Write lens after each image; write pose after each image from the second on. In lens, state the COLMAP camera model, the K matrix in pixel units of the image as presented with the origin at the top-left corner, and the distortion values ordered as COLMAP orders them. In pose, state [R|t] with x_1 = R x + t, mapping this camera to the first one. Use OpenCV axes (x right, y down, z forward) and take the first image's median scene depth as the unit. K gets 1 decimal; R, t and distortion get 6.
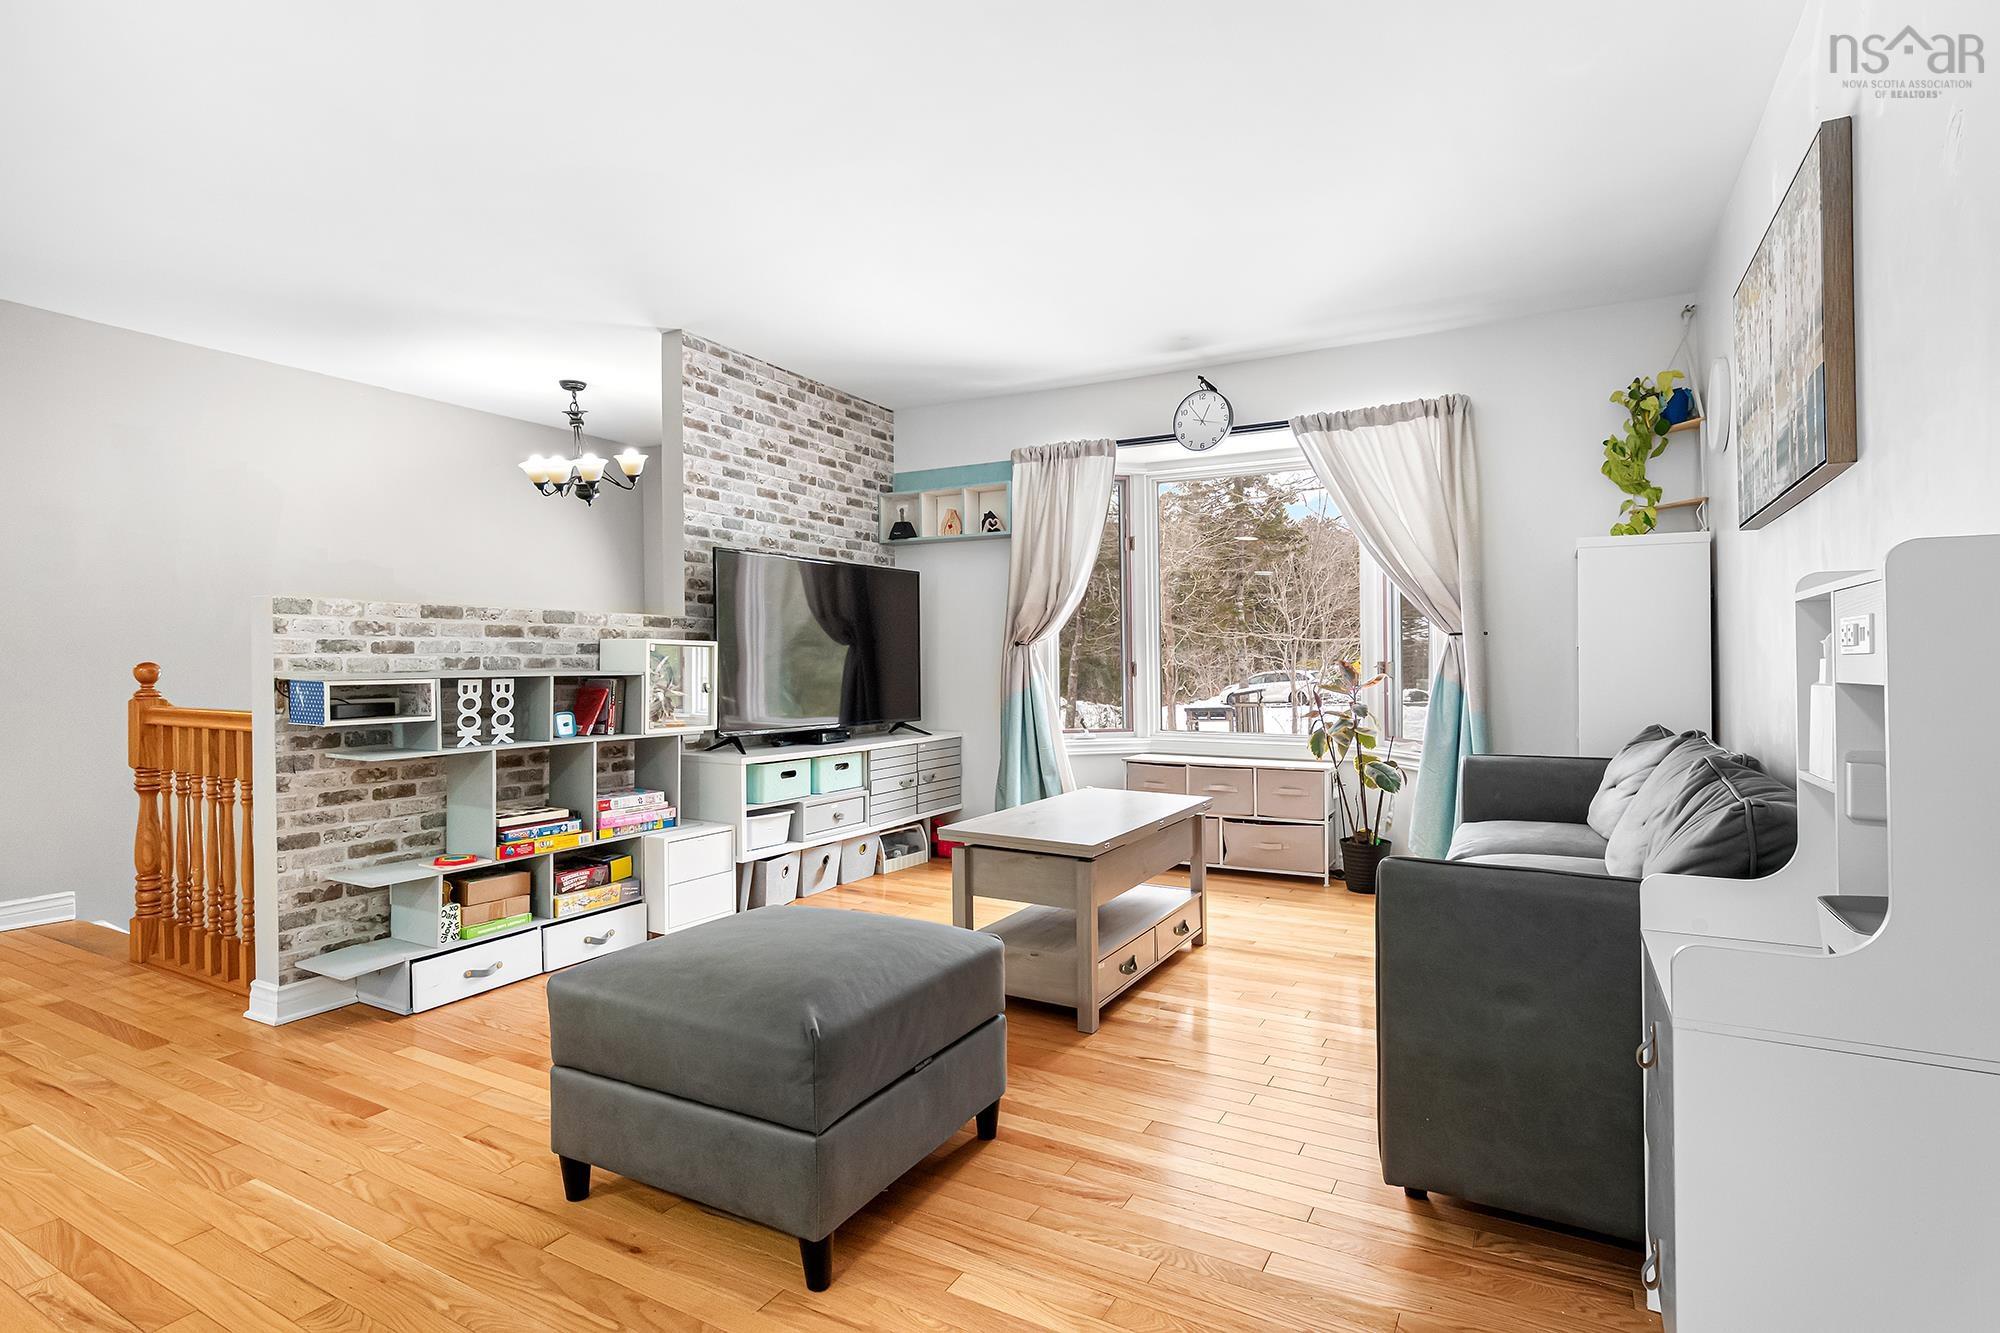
lens RADIAL K [[995.9, 0, 1007.1], [0, 995.9, 642.3], [0, 0, 1]] dist [0.001341, -0.001484]
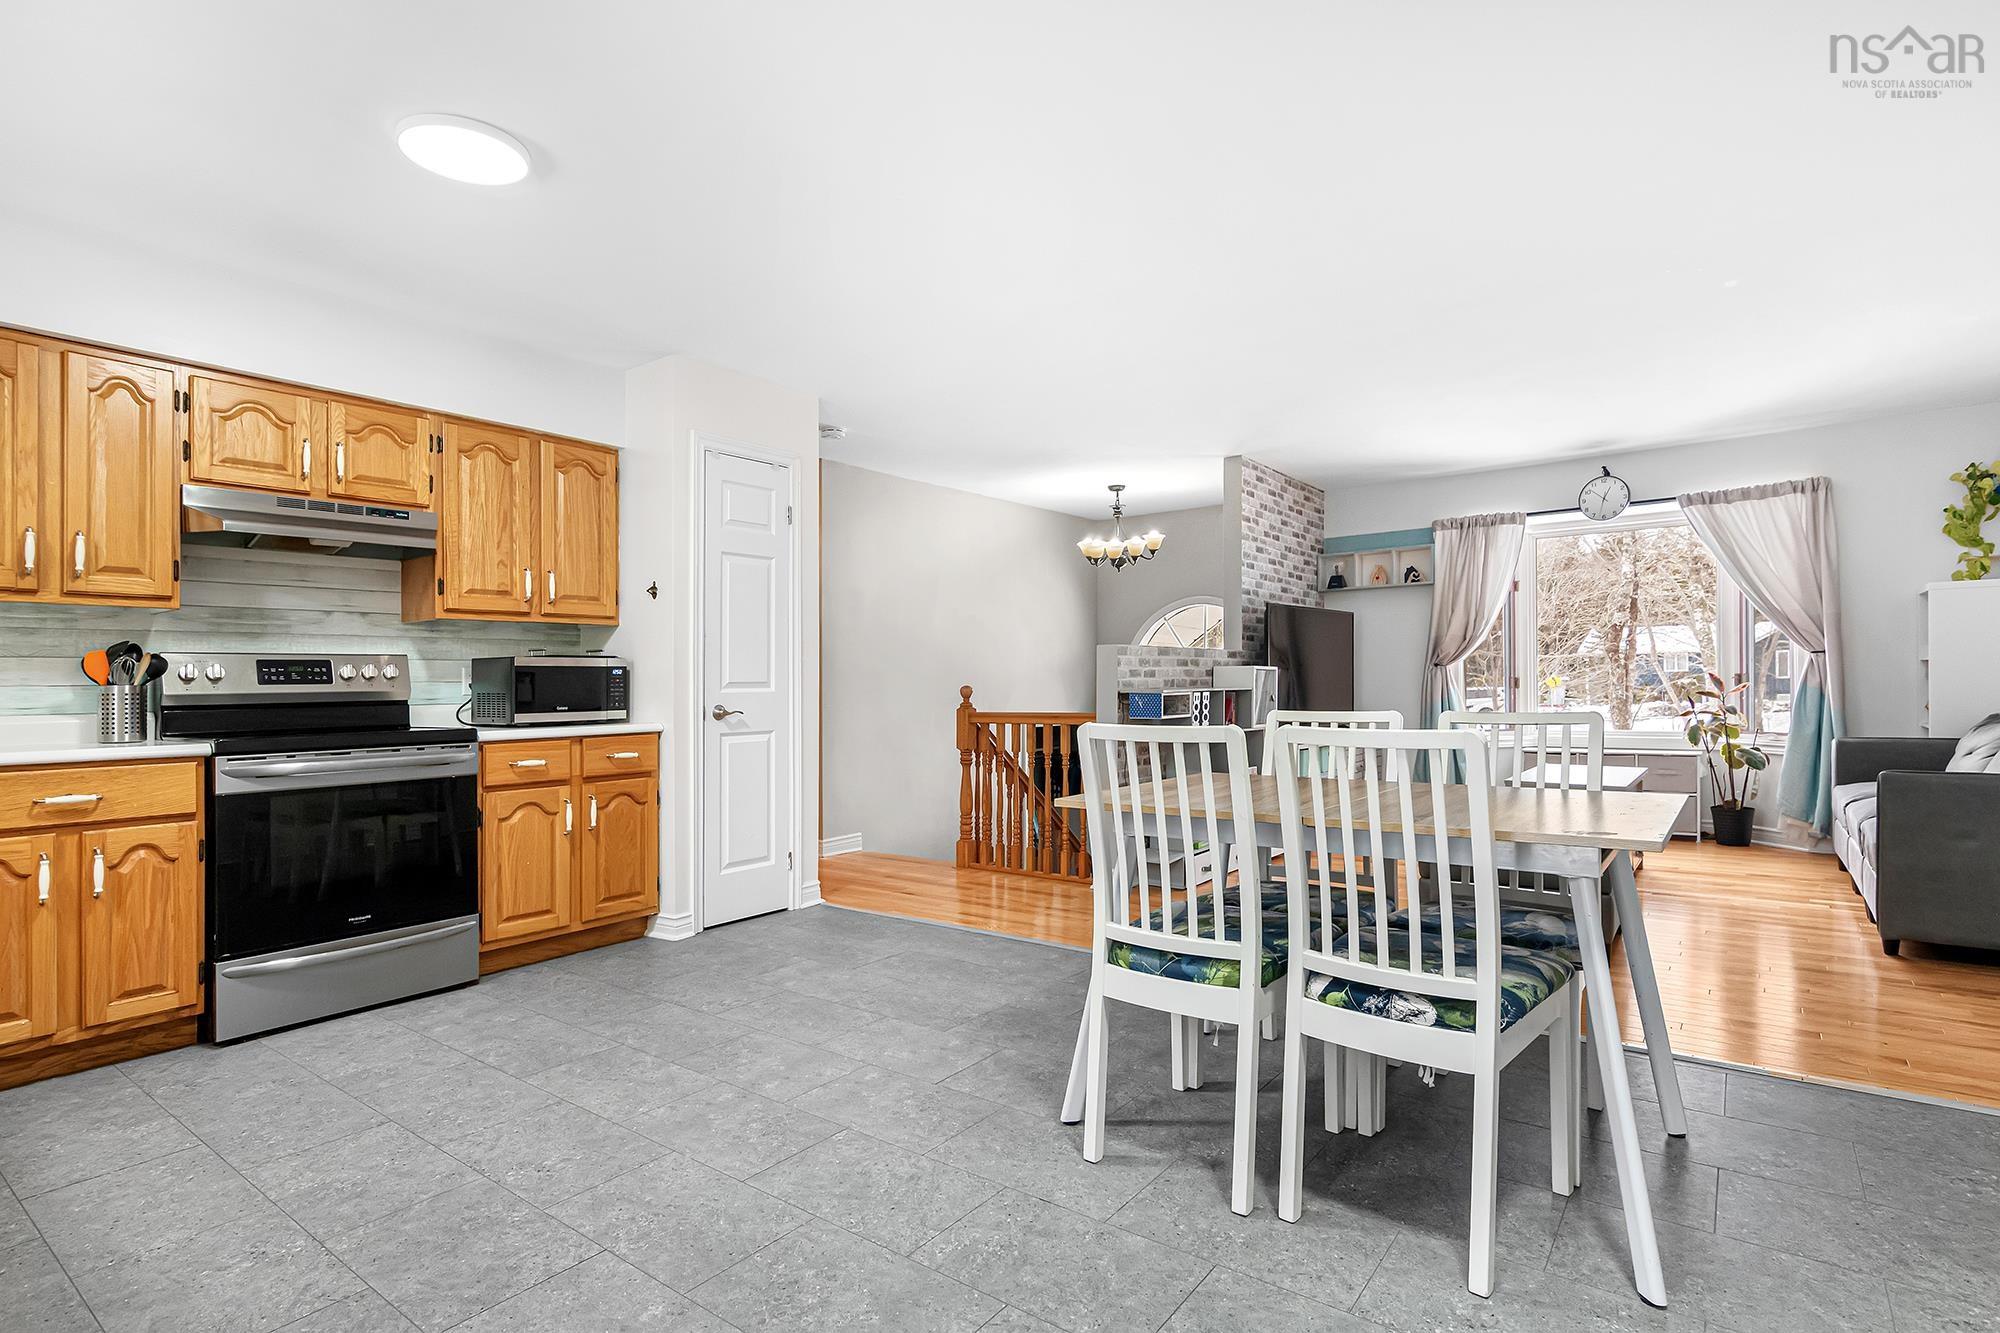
lens RADIAL K [[995.9, 0, 1026.3], [0, 995.9, 678.4], [0, 0, 1]] dist [0.001341, -0.001484]
pose [[0.989915, -0.015380, -0.140823, -0.414422], [0.017375, 0.999765, 0.012954, -0.008530], [0.140591, -0.015270, 0.989950, -0.481387]]
